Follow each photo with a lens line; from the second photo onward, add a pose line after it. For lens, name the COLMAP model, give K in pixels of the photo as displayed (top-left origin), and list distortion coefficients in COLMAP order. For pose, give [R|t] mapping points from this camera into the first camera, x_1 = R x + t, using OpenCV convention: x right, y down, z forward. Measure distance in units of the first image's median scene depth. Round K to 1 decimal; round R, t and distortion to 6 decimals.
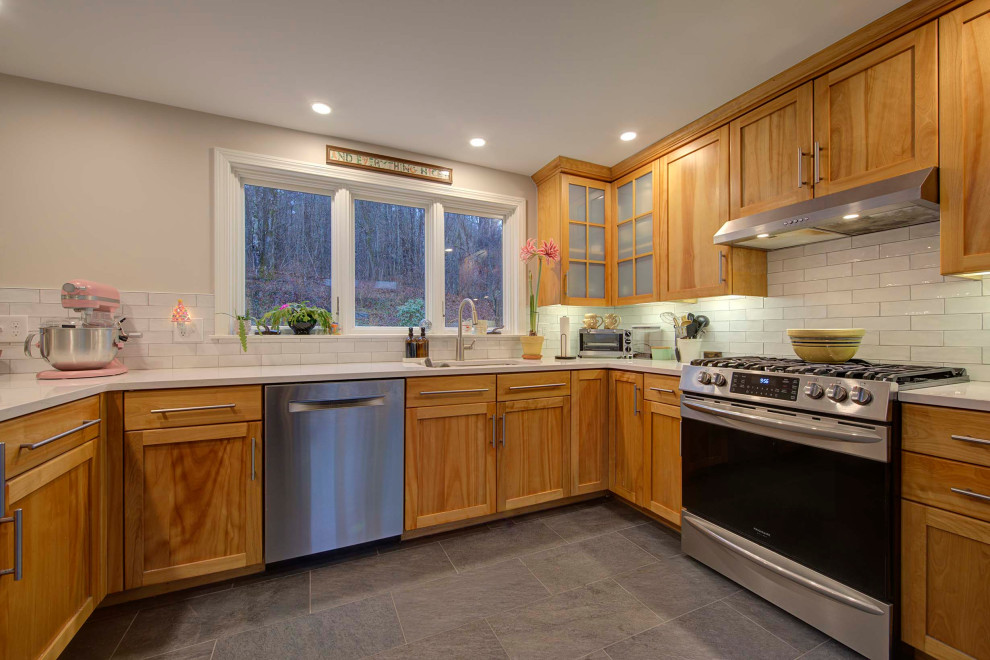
lens RADIAL K [[393.7, 0, 492.8], [0, 393.7, 333.9], [0, 0, 1]] dist [0.000138, -0.000657]
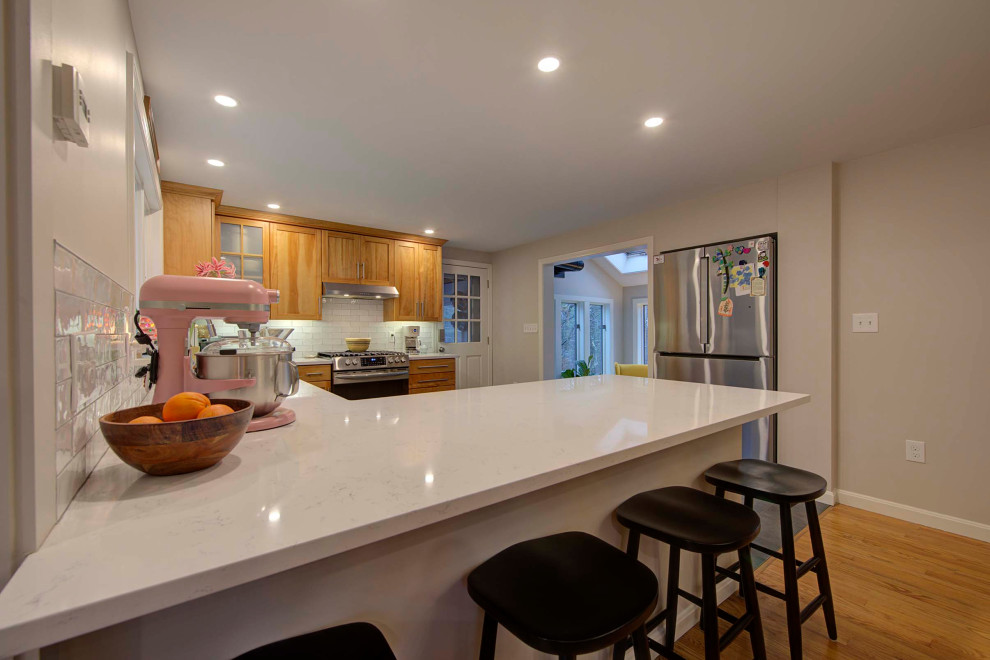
lens RADIAL K [[403.7, 0, 492.9], [0, 403.7, 333.5], [0, 0, 1]] dist [0.002099, -0.001305]
pose [[-0.204348, -0.003704, 0.978891, -1.355238], [0.003670, 0.999983, 0.004550, -0.036740], [-0.978891, 0.004522, -0.204331, 0.542108]]
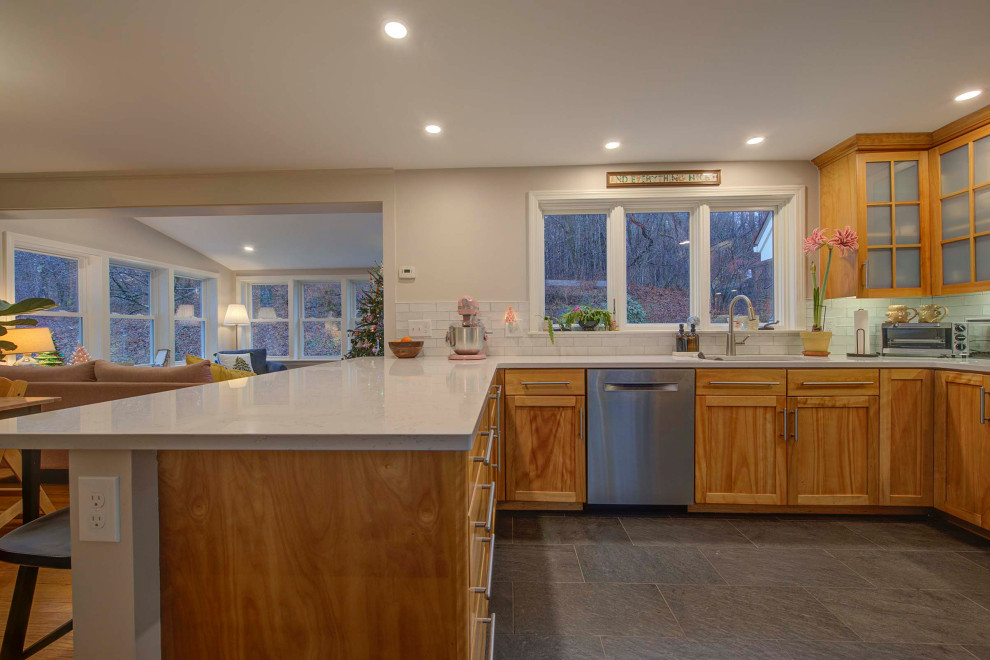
lens RADIAL K [[403.7, 0, 492.9], [0, 403.7, 333.5], [0, 0, 1]] dist [0.002099, -0.001305]
pose [[0.887624, -0.002860, -0.460560, -0.174105], [0.005980, 0.999968, 0.005314, 0.001065], [0.460530, -0.007471, 0.887613, -0.261038]]
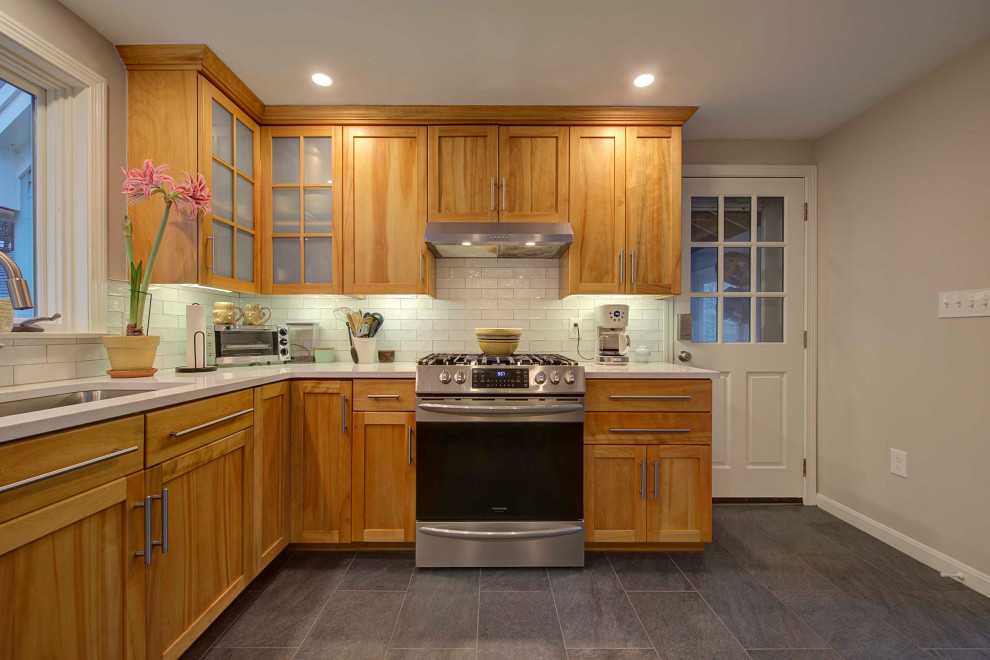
lens RADIAL K [[400.2, 0, 493.2], [0, 400.2, 333.4], [0, 0, 1]] dist [0.000556, -0.000307]
pose [[0.419550, -0.000338, 0.907732, -0.249256], [-0.001672, 0.999998, 0.001145, 0.001565], [-0.907731, -0.001999, 0.419549, 0.374444]]
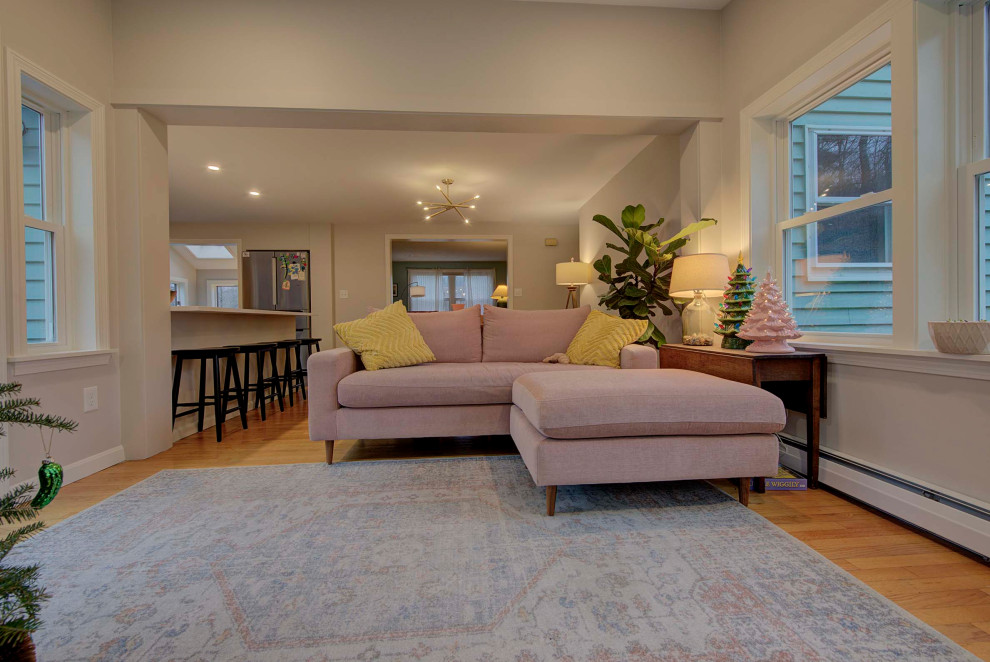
lens RADIAL K [[413.3, 0, 493.6], [0, 413.3, 325.1], [0, 0, 1]] dist [-0.001129, -0.000522]
pose [[-0.935519, 0.009804, 0.353139, -2.354803], [0.013450, 0.999879, 0.007872, 0.137633], [-0.353019, 0.012114, -0.935538, 1.502780]]
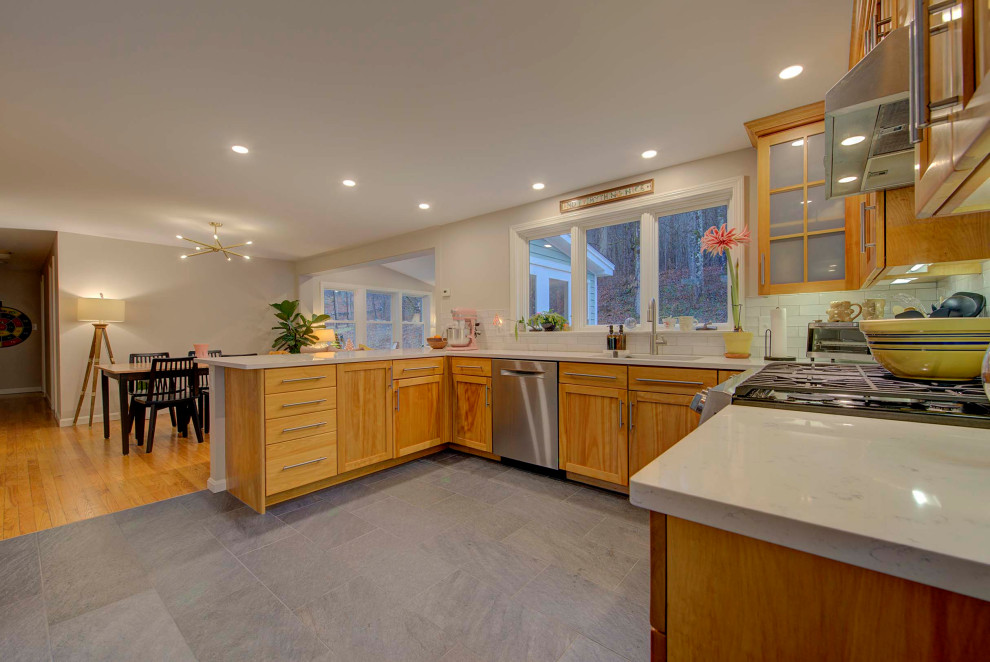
lens RADIAL K [[400.2, 0, 493.2], [0, 400.2, 334.4], [0, 0, 1]] dist [0.000556, -0.000307]
pose [[0.427537, 0.004460, -0.903987, 0.848498], [0.006455, 0.999947, 0.007987, 0.000084], [0.903975, -0.009250, 0.427486, 0.143533]]
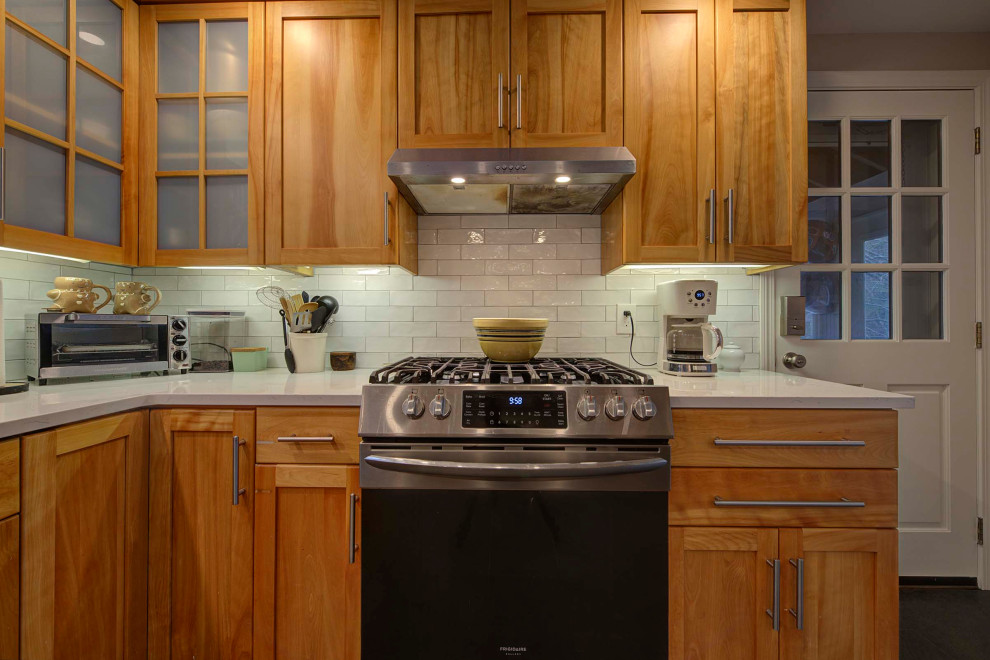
lens RADIAL K [[404.4, 0, 495.7], [0, 404.4, 322.2], [0, 0, 1]] dist [-0.001726, -0.000505]
pose [[0.439618, 0.006875, 0.898158, 0.073163], [-0.000145, 0.999971, -0.007583, 0.000660], [-0.898185, 0.003204, 0.439606, 0.519113]]
